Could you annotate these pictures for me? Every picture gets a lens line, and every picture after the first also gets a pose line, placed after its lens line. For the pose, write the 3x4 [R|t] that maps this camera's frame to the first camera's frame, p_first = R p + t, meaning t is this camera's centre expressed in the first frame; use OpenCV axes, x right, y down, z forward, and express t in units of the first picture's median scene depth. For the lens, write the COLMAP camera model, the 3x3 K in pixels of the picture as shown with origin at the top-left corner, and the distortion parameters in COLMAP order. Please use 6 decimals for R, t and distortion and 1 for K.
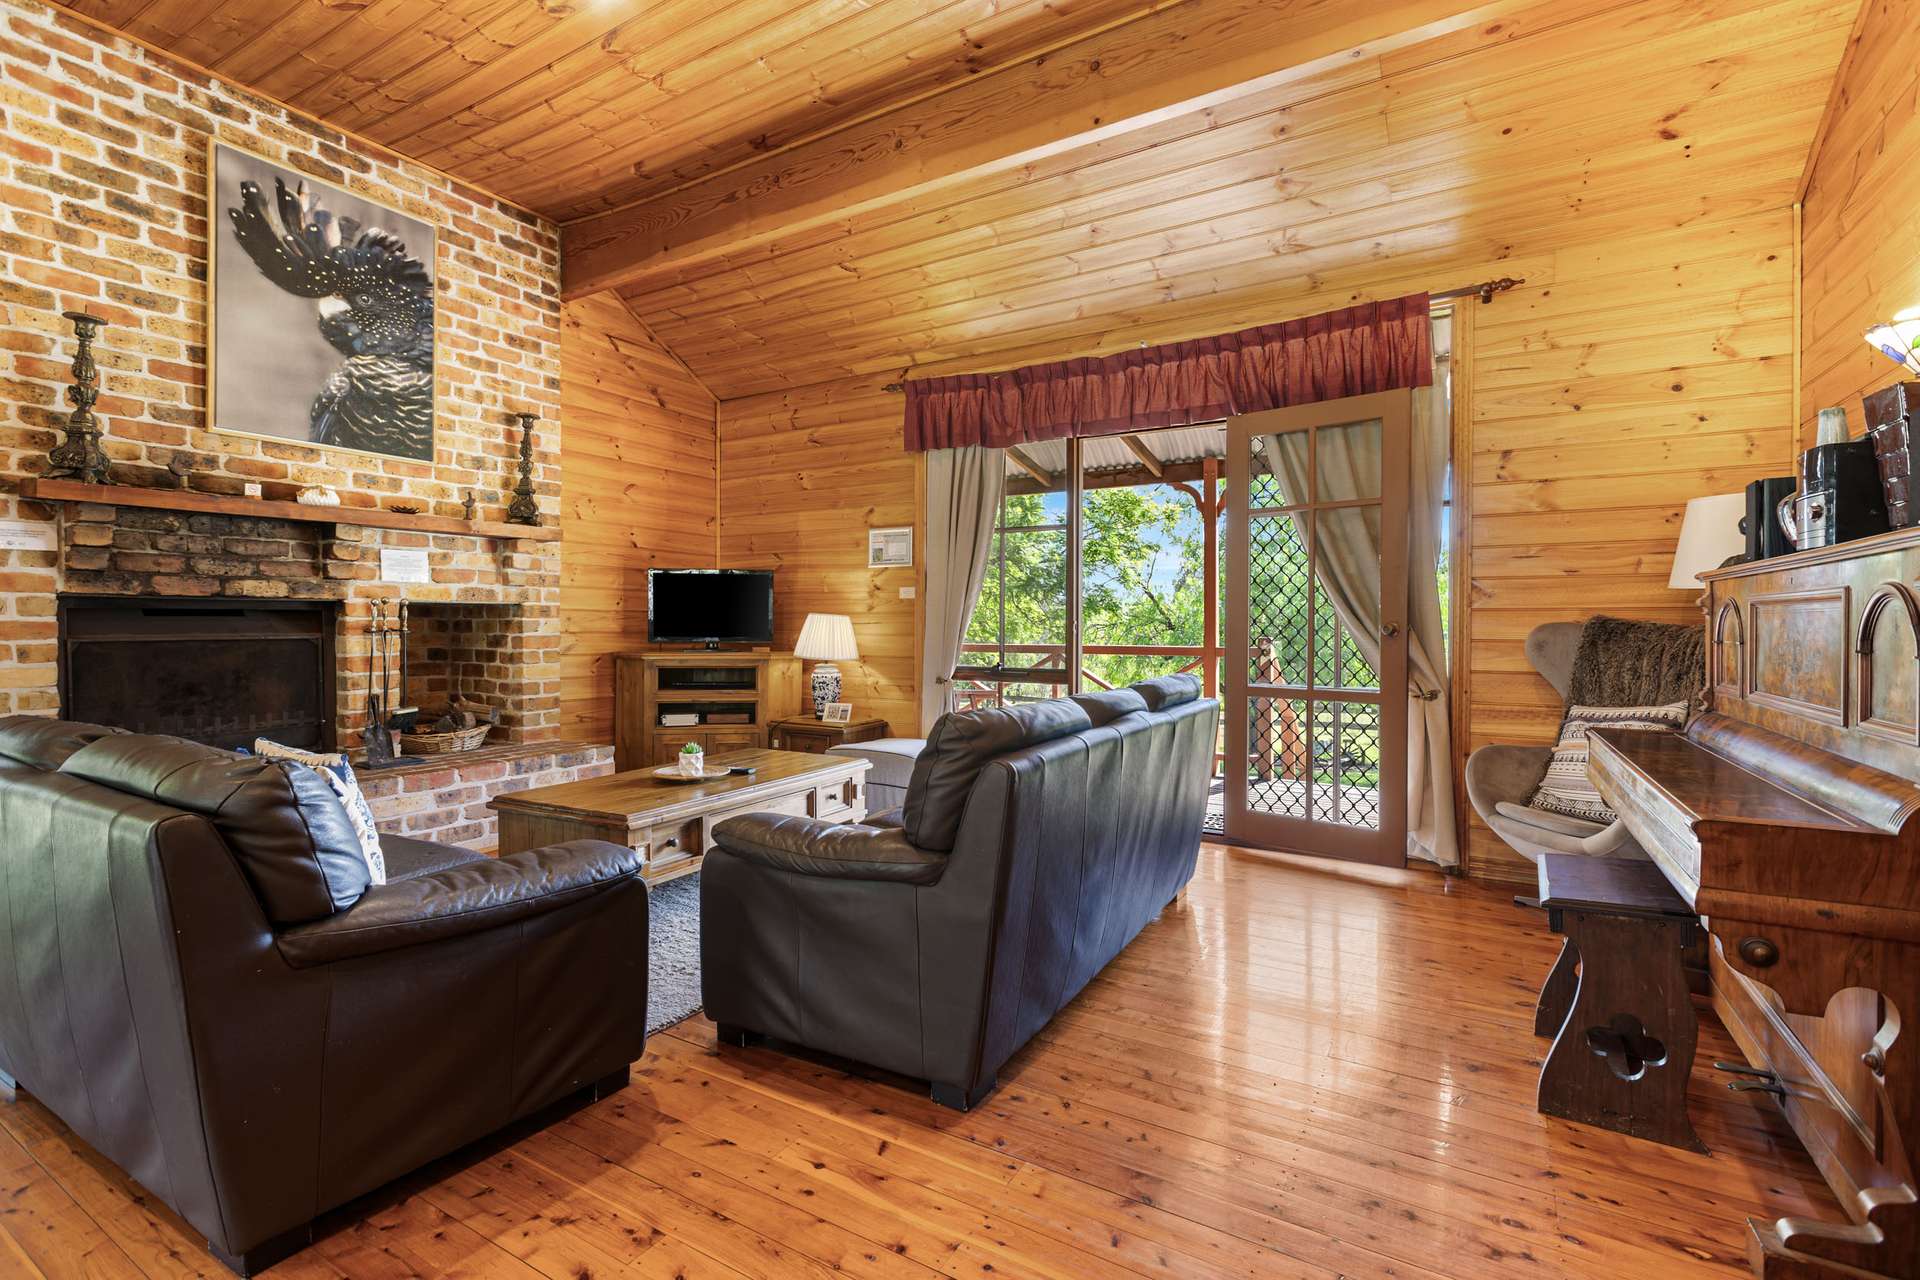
lens RADIAL K [[874.4, 0, 953.4], [0, 874.4, 628.2], [0, 0, 1]] dist [0.000493, 0.000571]
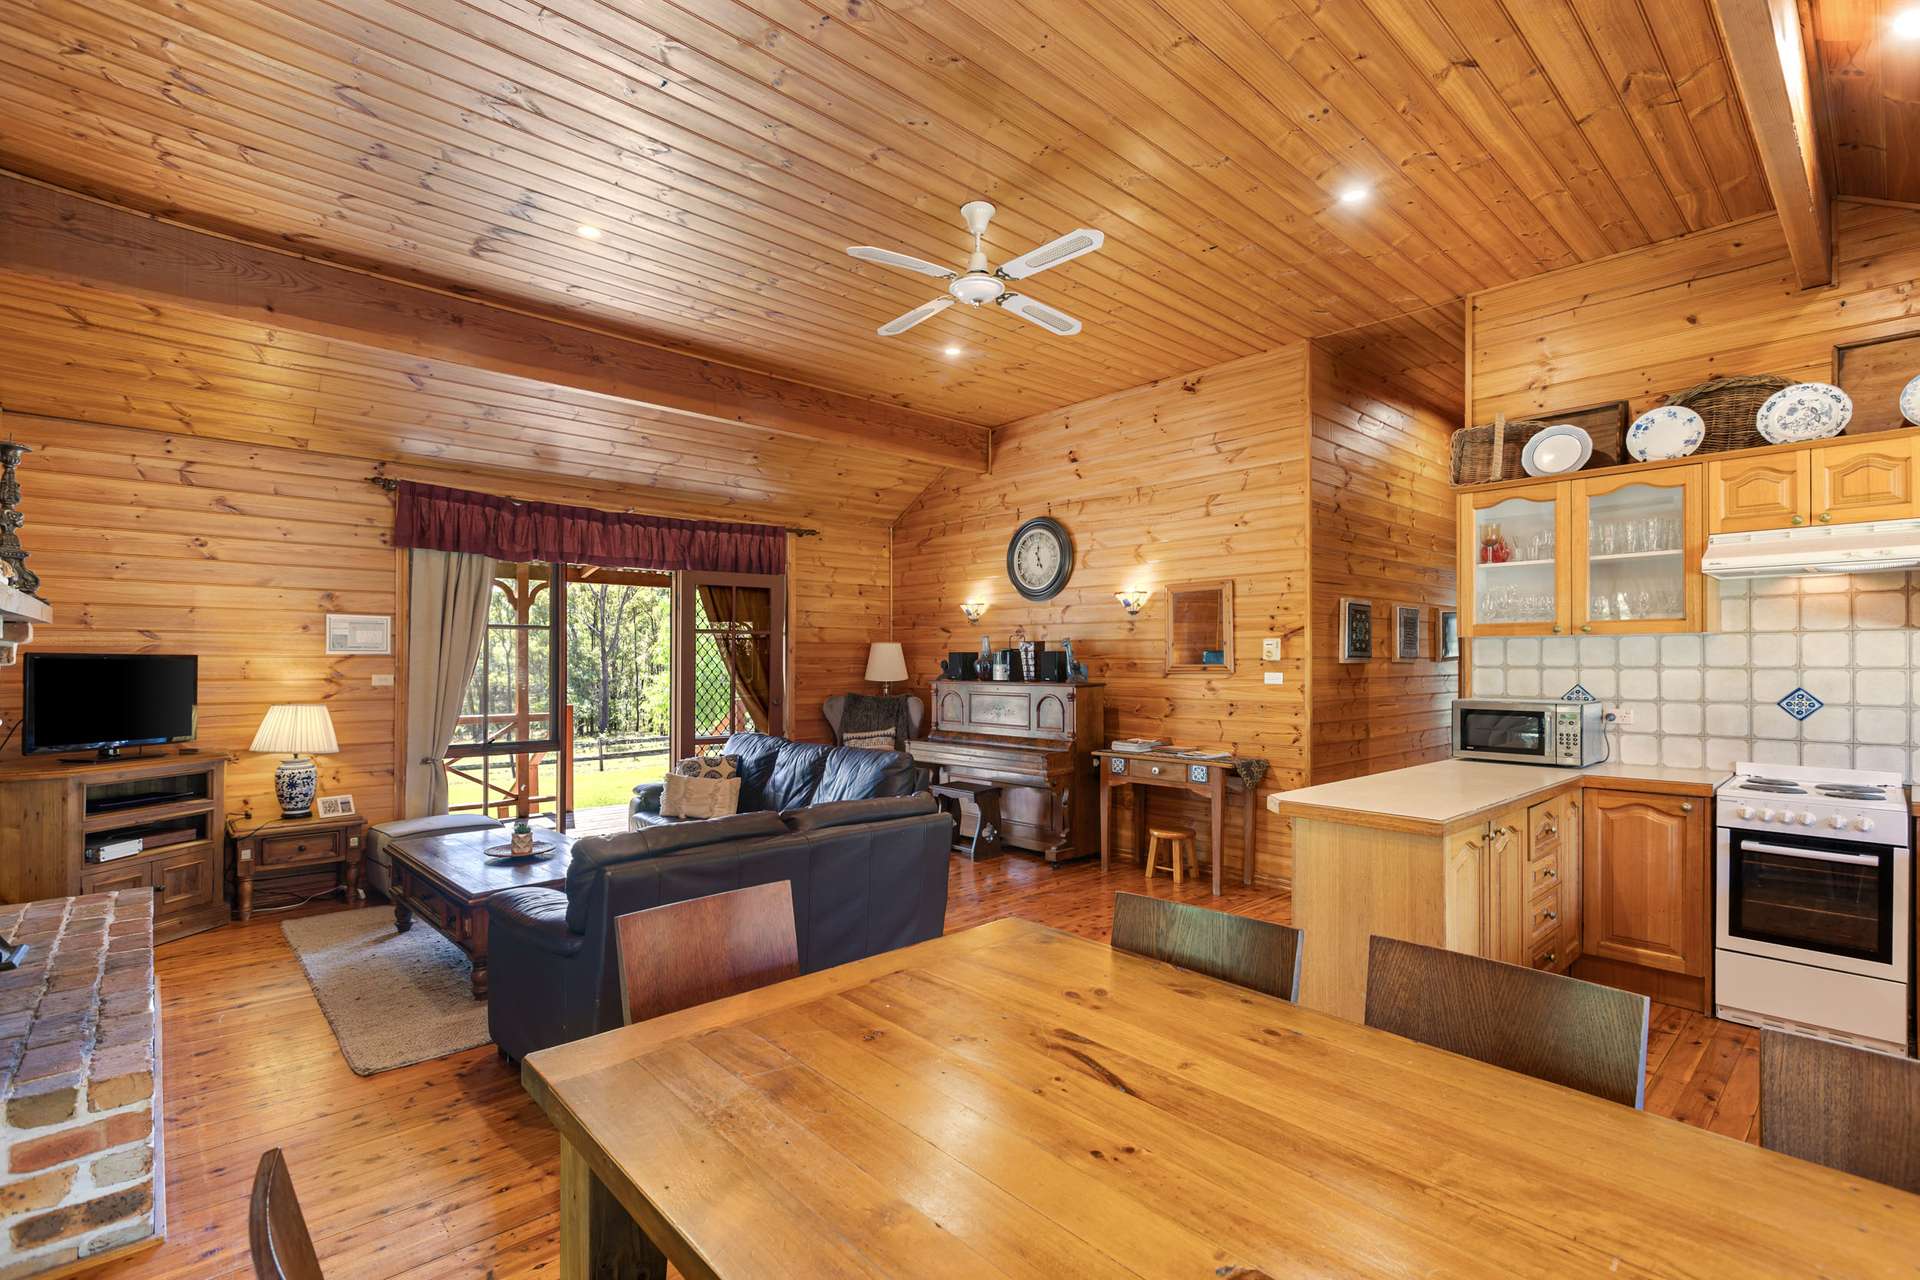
lens RADIAL K [[874.4, 0, 951.7], [0, 874.4, 651.6], [0, 0, 1]] dist [0.000493, 0.000571]
pose [[0.286275, 0.007875, 0.958115, -0.867493], [0.005888, 0.999933, -0.009978, -0.061077], [-0.958129, 0.008498, 0.286210, 0.065469]]
